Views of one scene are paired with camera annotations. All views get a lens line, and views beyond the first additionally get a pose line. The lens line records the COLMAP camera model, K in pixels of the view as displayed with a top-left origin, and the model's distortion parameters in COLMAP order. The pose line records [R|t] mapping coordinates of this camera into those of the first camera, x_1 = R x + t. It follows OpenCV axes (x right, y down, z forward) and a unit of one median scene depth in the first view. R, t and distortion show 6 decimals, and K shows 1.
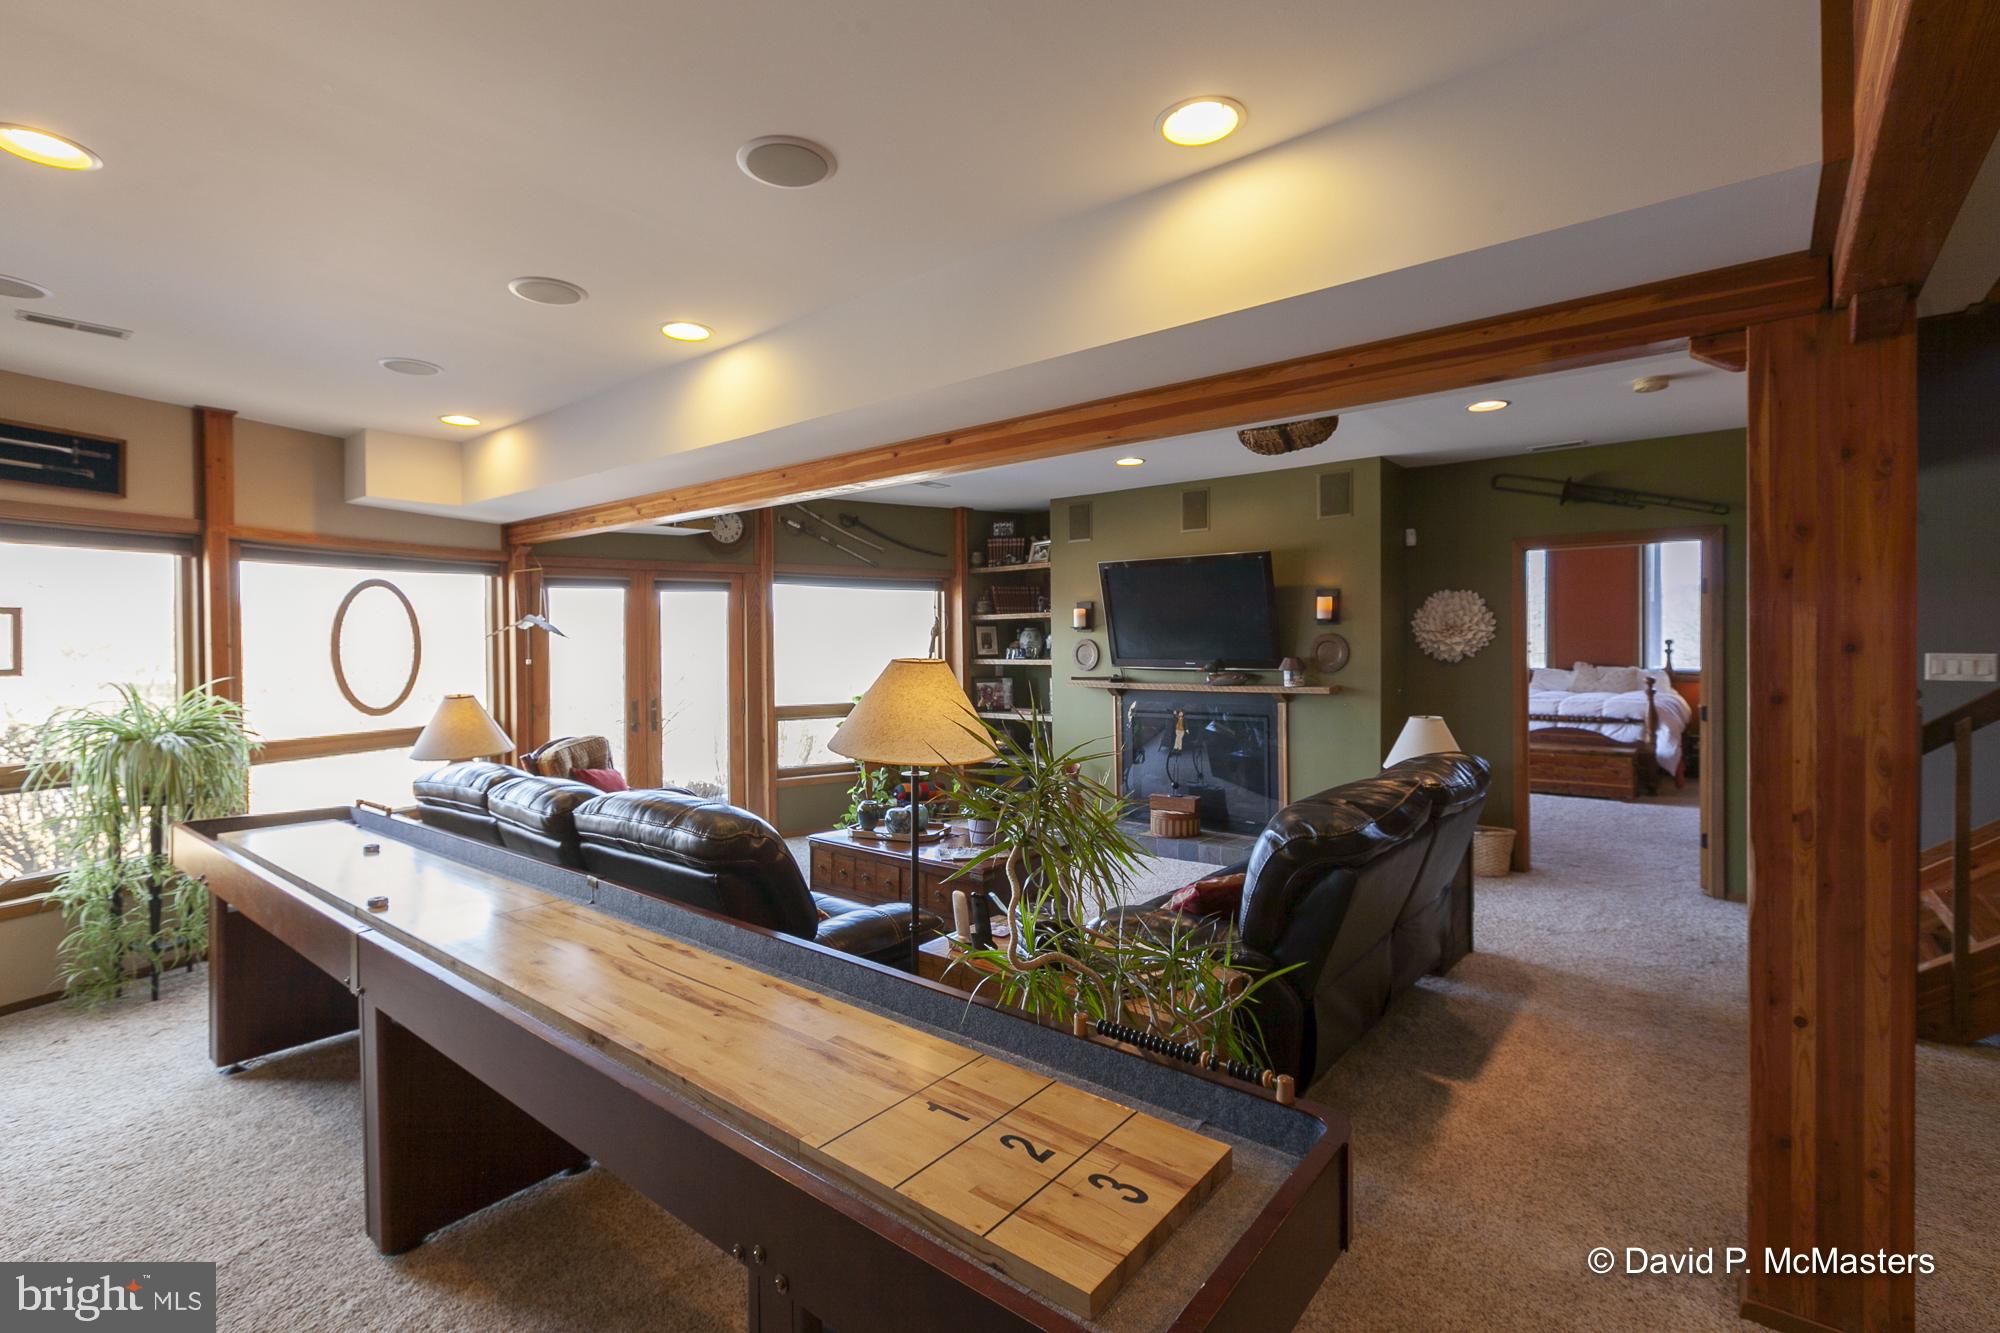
lens RADIAL K [[927.4, 0, 985.2], [0, 927.4, 636.7], [0, 0, 1]] dist [0.001693, 0.000074]
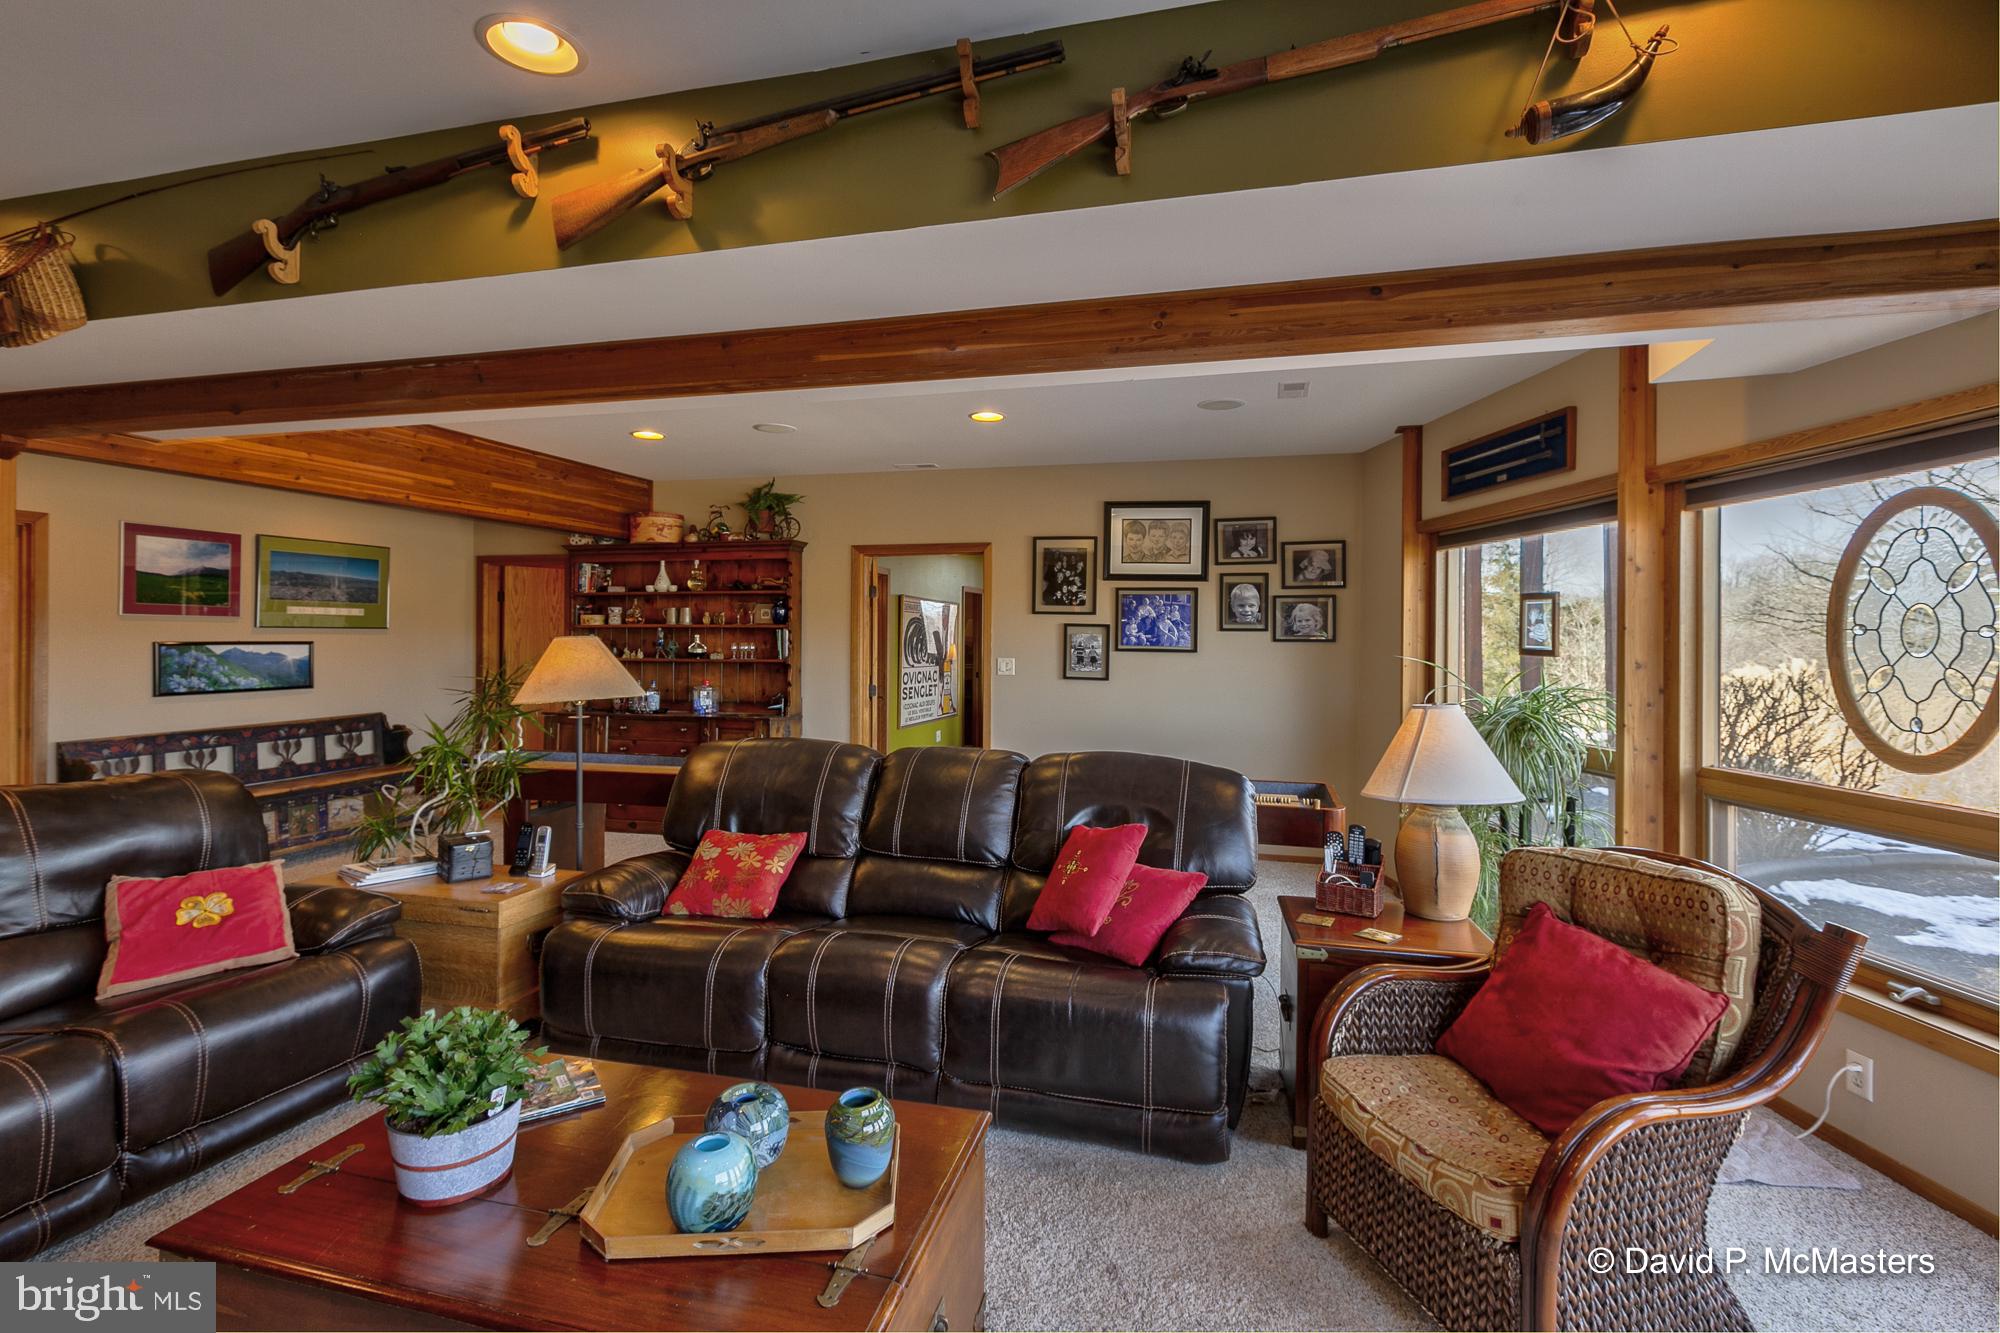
lens RADIAL K [[905.0, 0, 1006.6], [0, 905.0, 657.9], [0, 0, 1]] dist [0.000988, -0.000275]
pose [[-0.902686, 0.011958, -0.430135, -0.015883], [0.002714, 0.999752, 0.022098, 0.013583], [0.430292, 0.018780, -0.902494, 1.139929]]
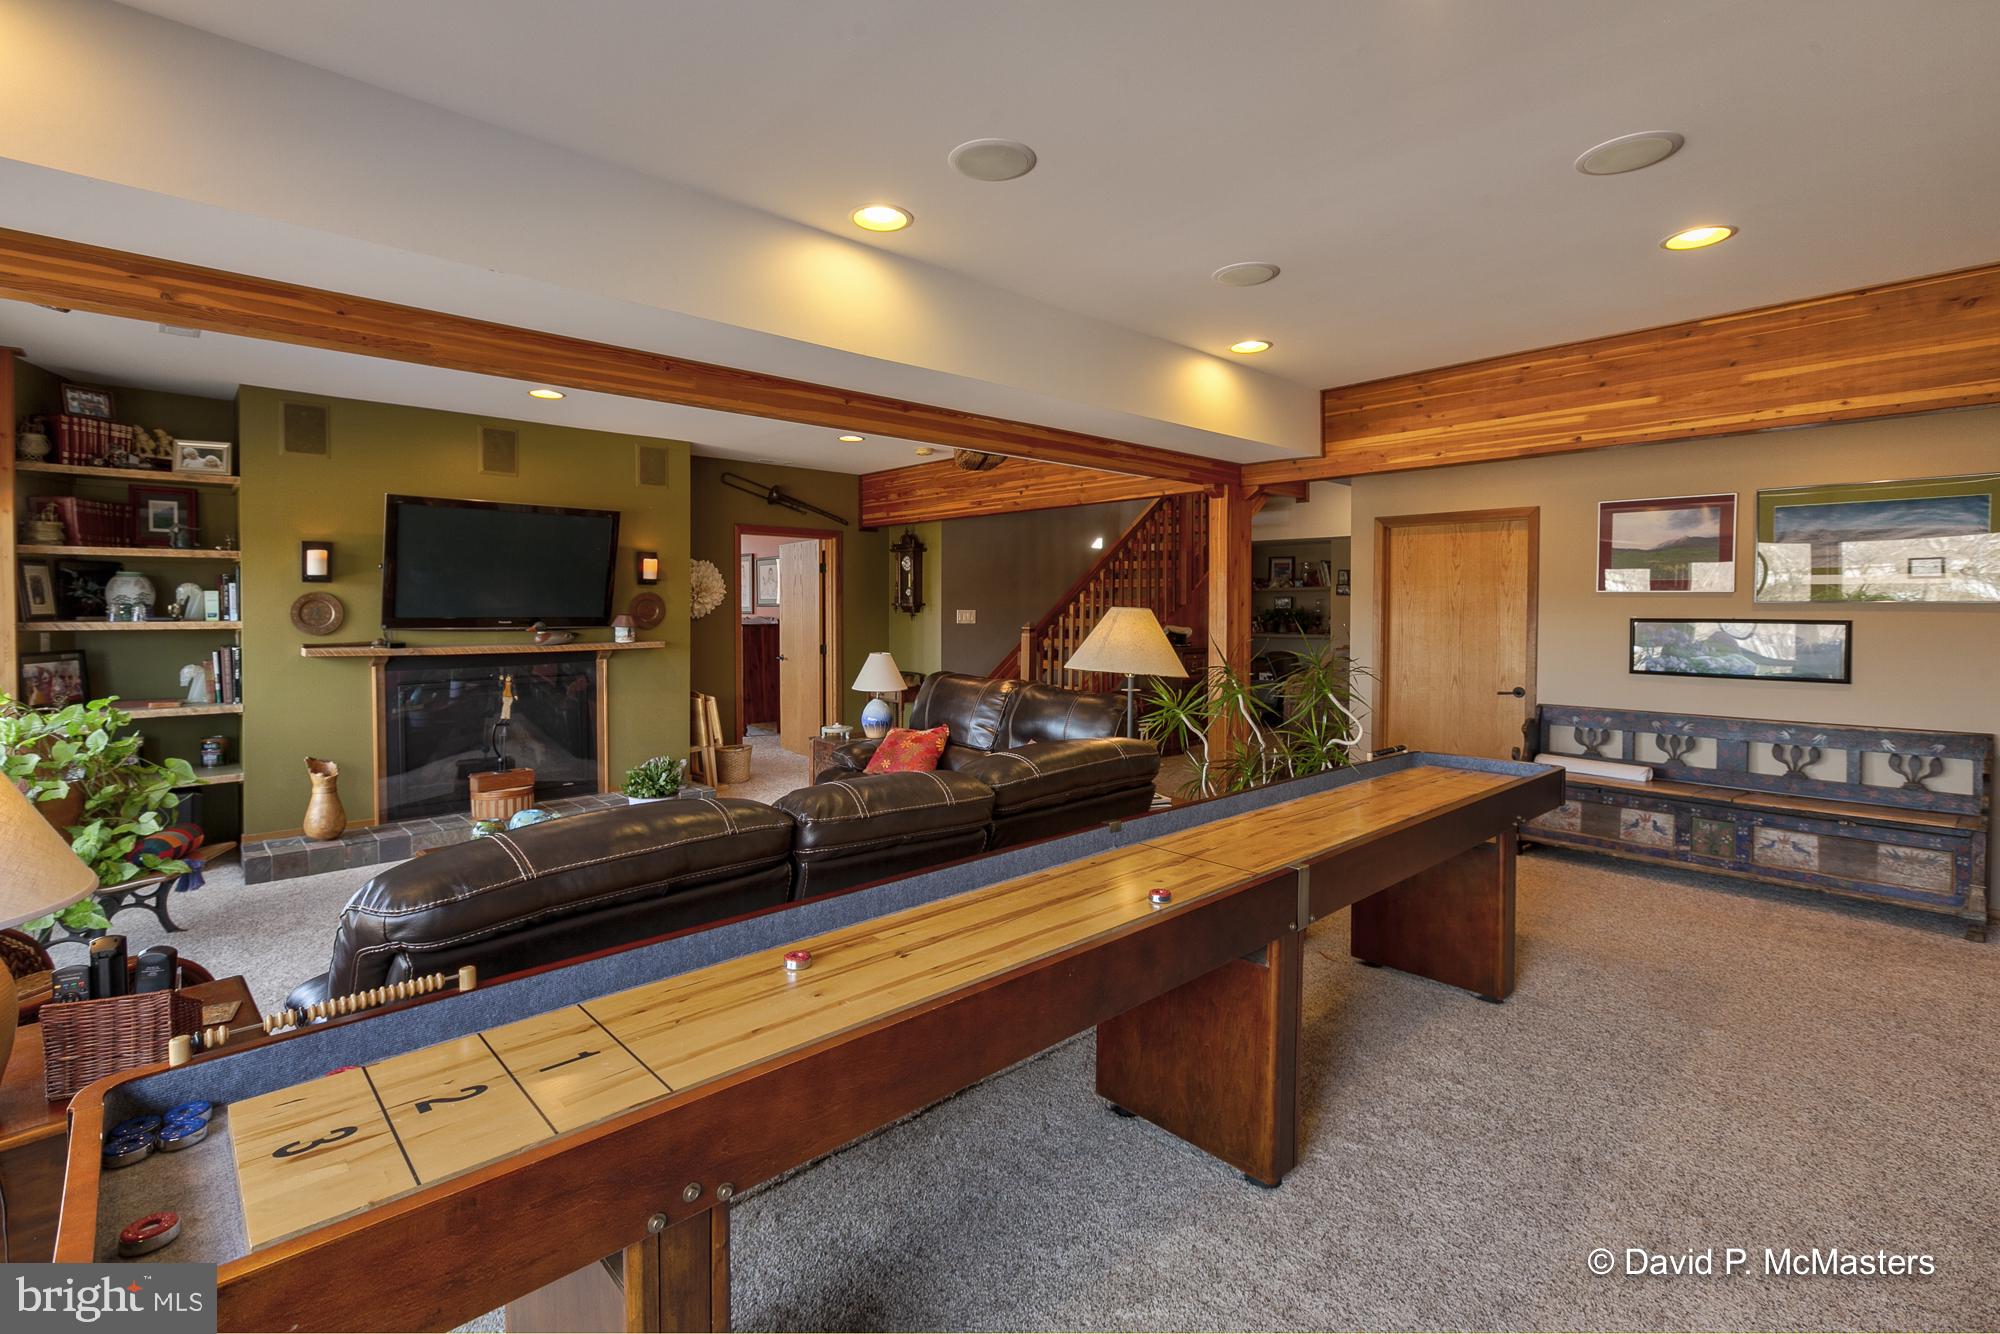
lens RADIAL K [[927.4, 0, 985.2], [0, 927.4, 637.2], [0, 0, 1]] dist [0.001693, 0.000074]
pose [[0.138606, -0.023402, 0.990071, -0.653907], [-0.009801, 0.999639, 0.025000, 0.017434], [-0.990299, -0.013169, 0.138327, 0.450989]]
